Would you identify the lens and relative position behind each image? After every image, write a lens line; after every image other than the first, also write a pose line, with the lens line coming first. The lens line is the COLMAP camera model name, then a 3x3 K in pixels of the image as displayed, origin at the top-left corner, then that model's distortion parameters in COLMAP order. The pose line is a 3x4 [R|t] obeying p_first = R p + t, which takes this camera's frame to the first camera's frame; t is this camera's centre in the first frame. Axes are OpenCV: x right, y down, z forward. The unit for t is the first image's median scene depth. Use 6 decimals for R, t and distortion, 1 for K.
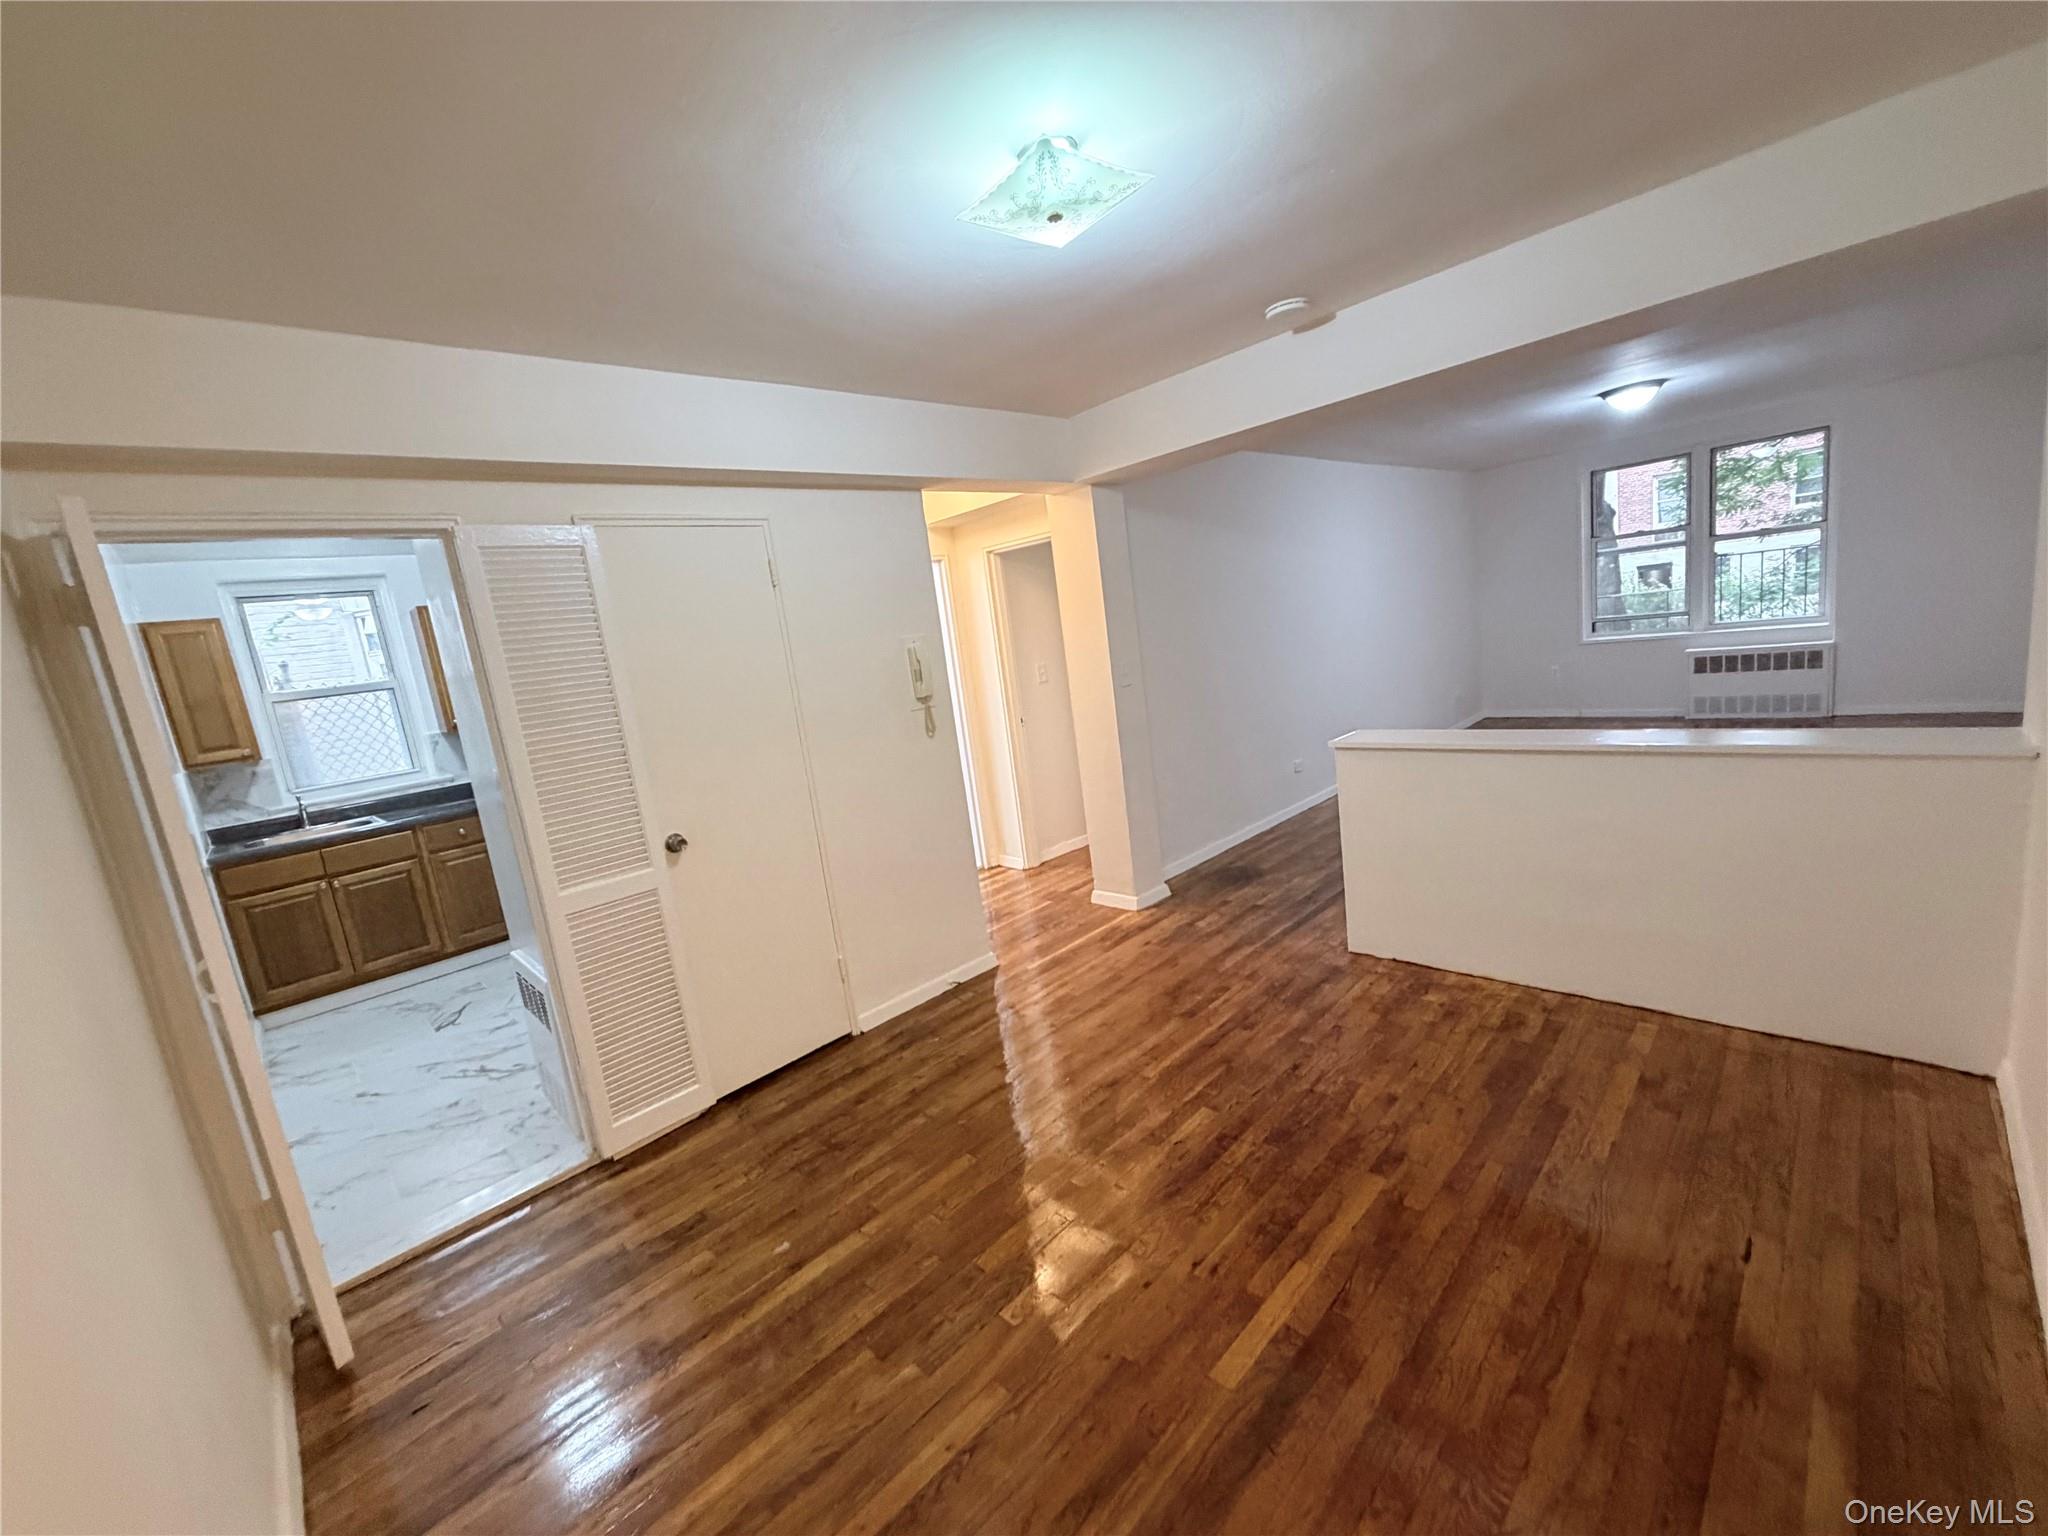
lens RADIAL K [[816.0, 0, 1018.5], [0, 816.0, 767.2], [0, 0, 1]] dist [0.000786, -0.000019]
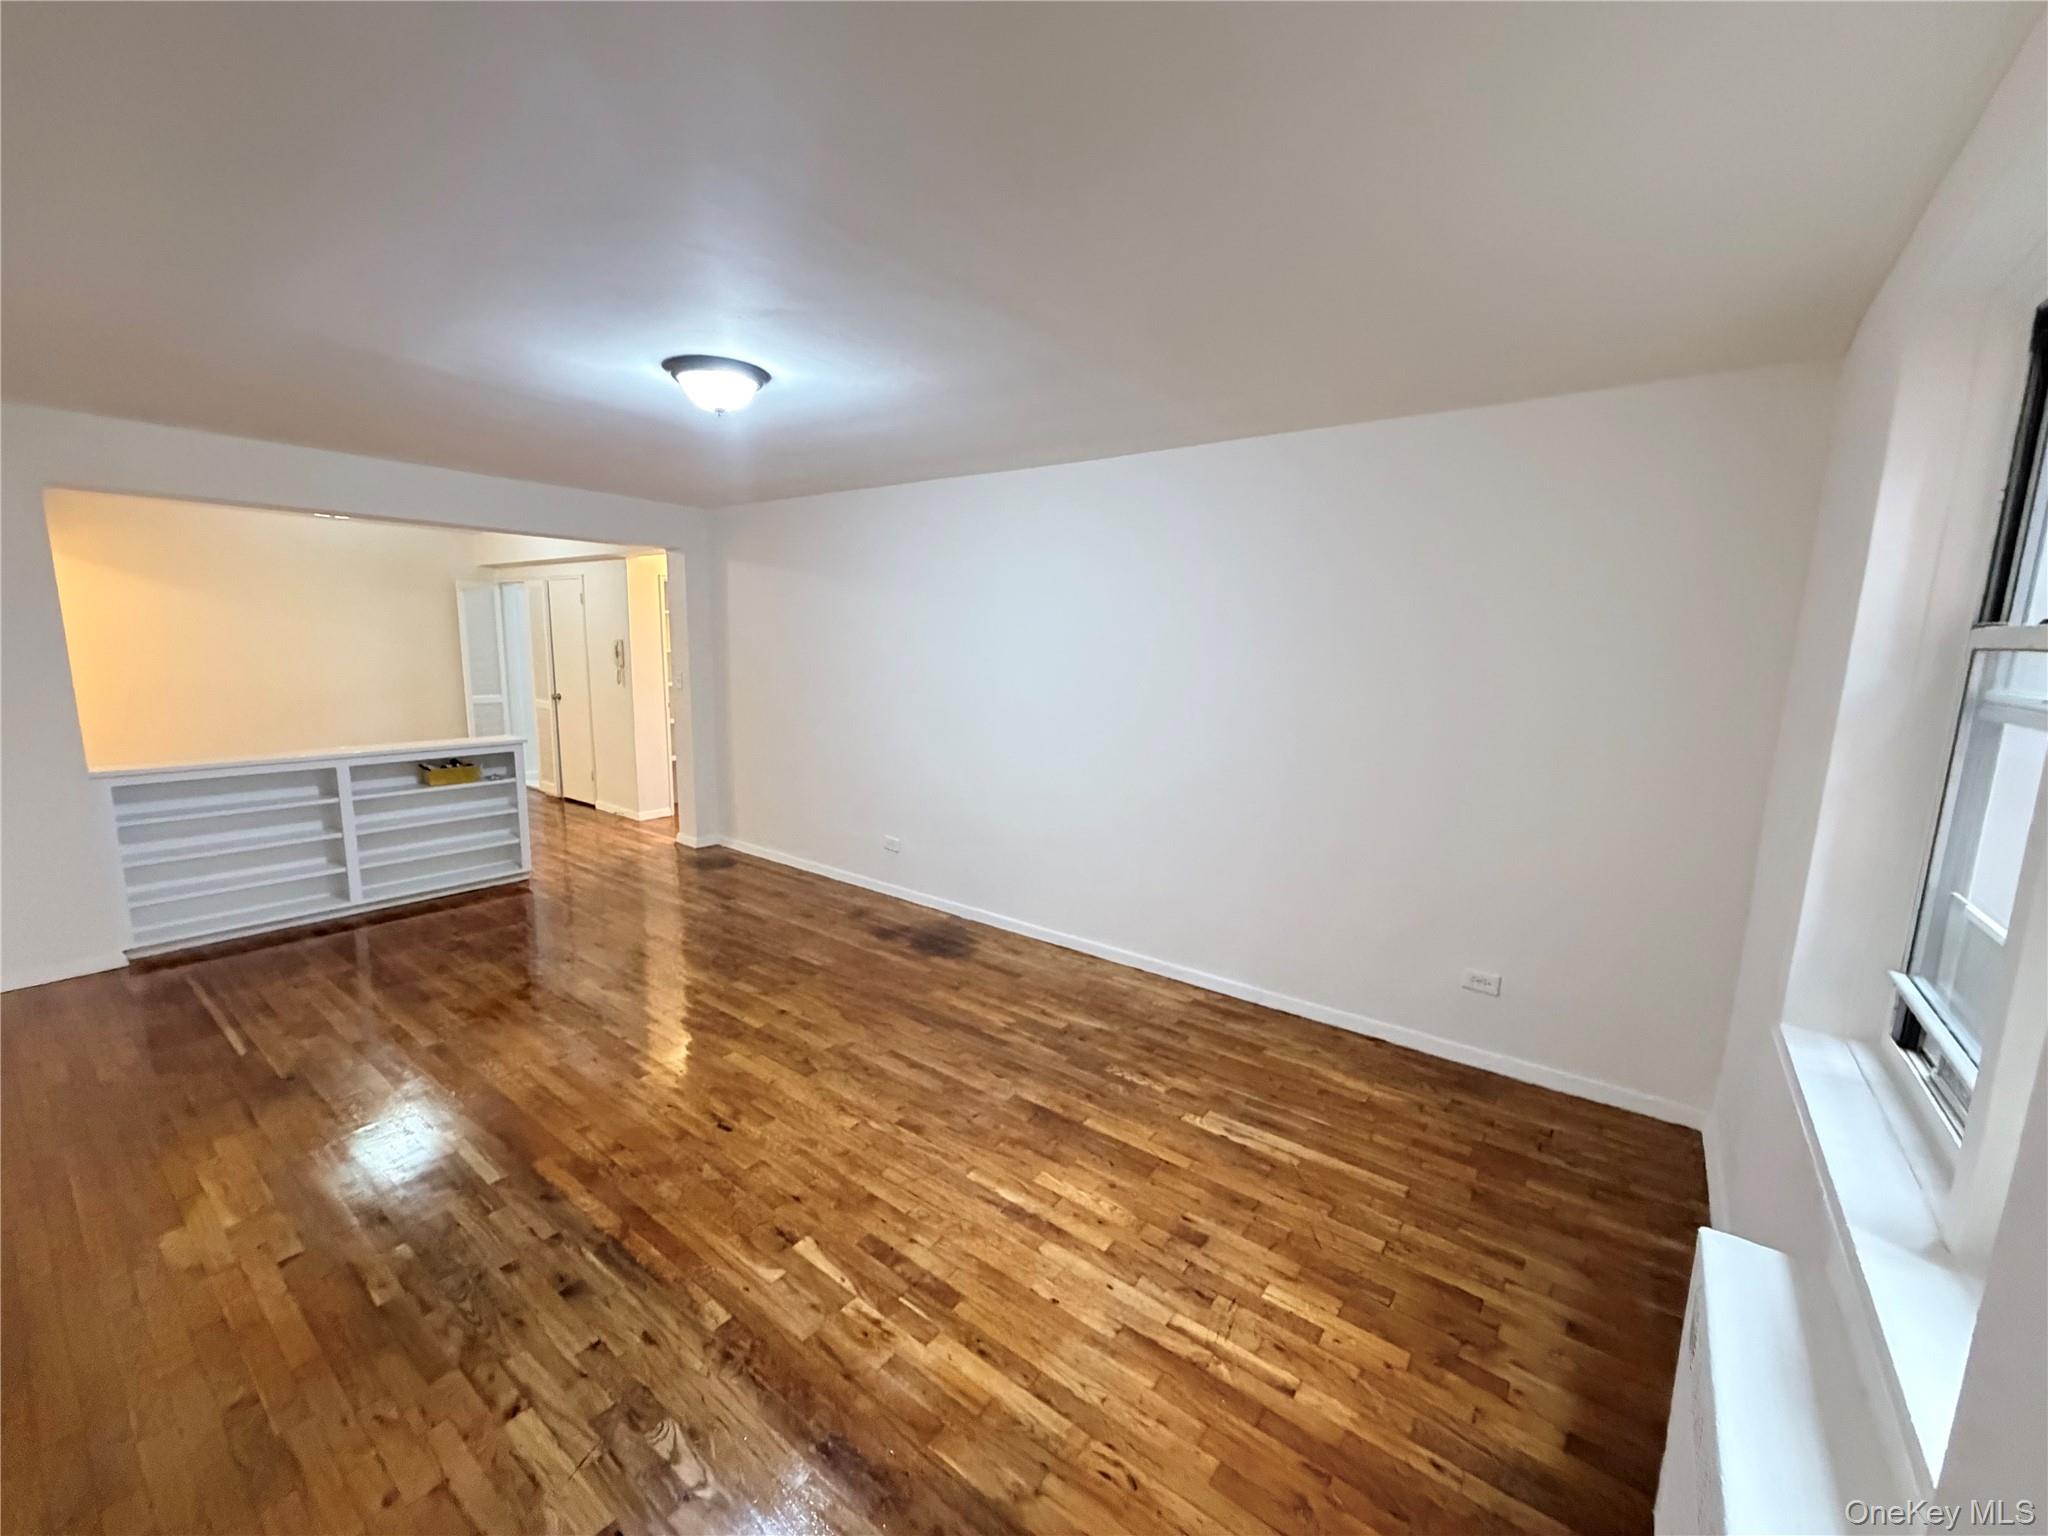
lens RADIAL K [[816.0, 0, 1020.9], [0, 816.0, 776.3], [0, 0, 1]] dist [0.000786, -0.000019]
pose [[0.146631, 0.295958, -0.943879, 2.045749], [-0.203734, 0.942771, 0.263961, -0.575983], [0.967983, 0.153596, 0.198536, 1.667845]]
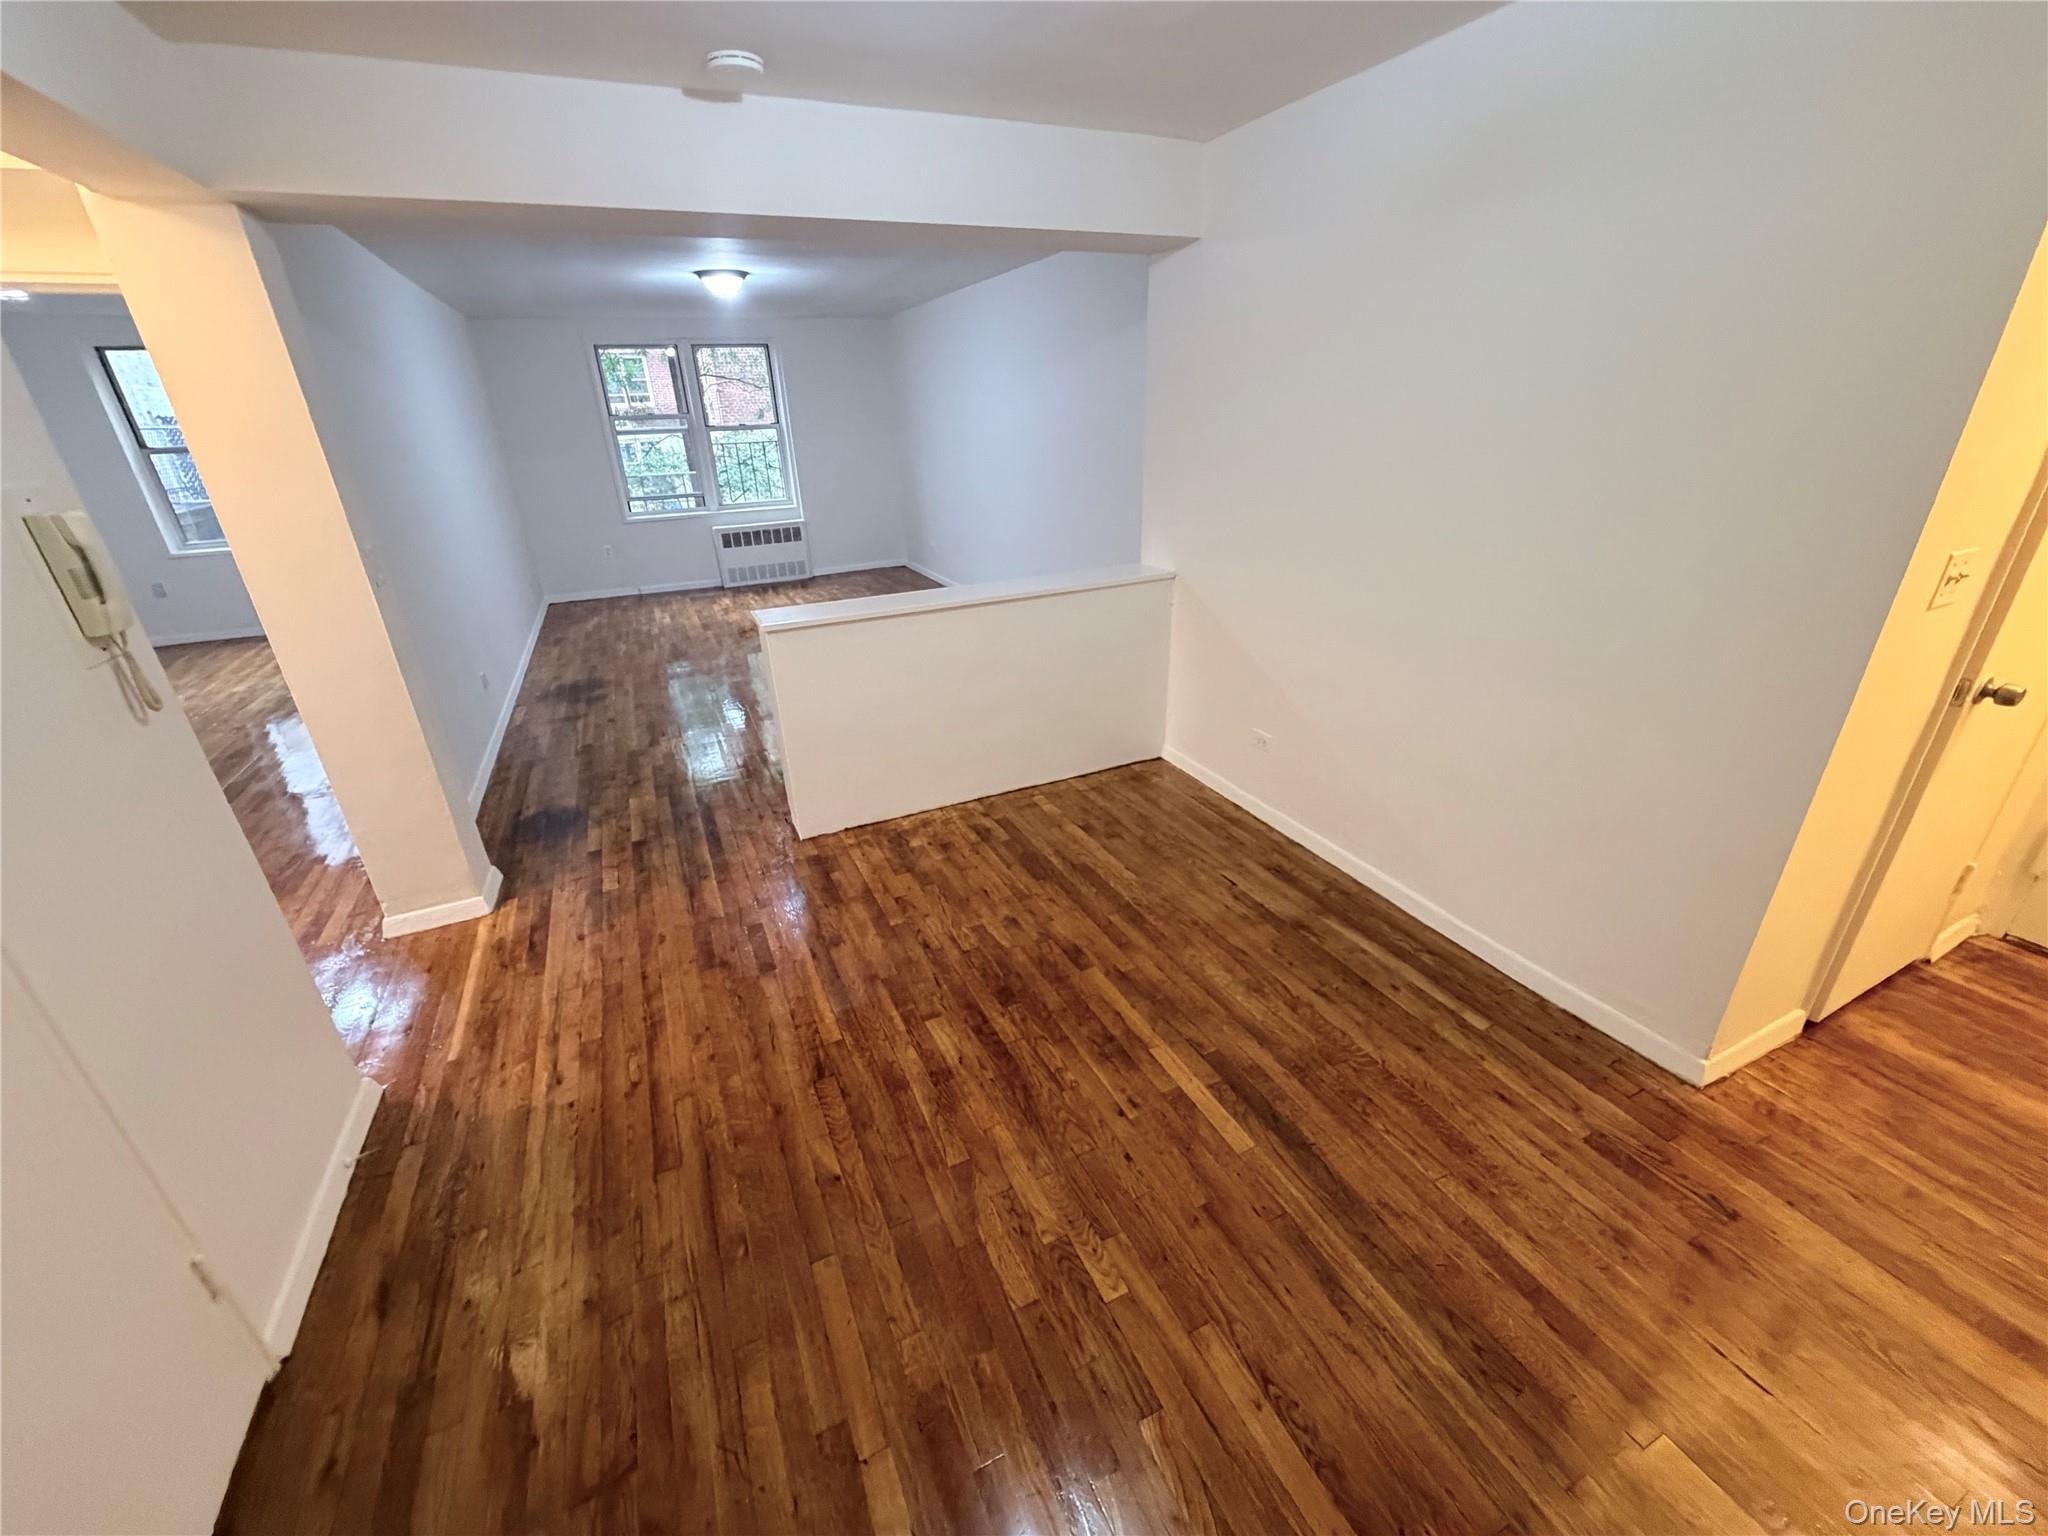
lens RADIAL K [[816.0, 0, 1018.8], [0, 816.0, 767.2], [0, 0, 1]] dist [0.000786, -0.000019]
pose [[0.335103, -0.272137, 0.902024, -0.383219], [0.148787, 0.960650, 0.234550, -0.050941], [-0.930360, 0.055611, 0.362407, 0.418666]]
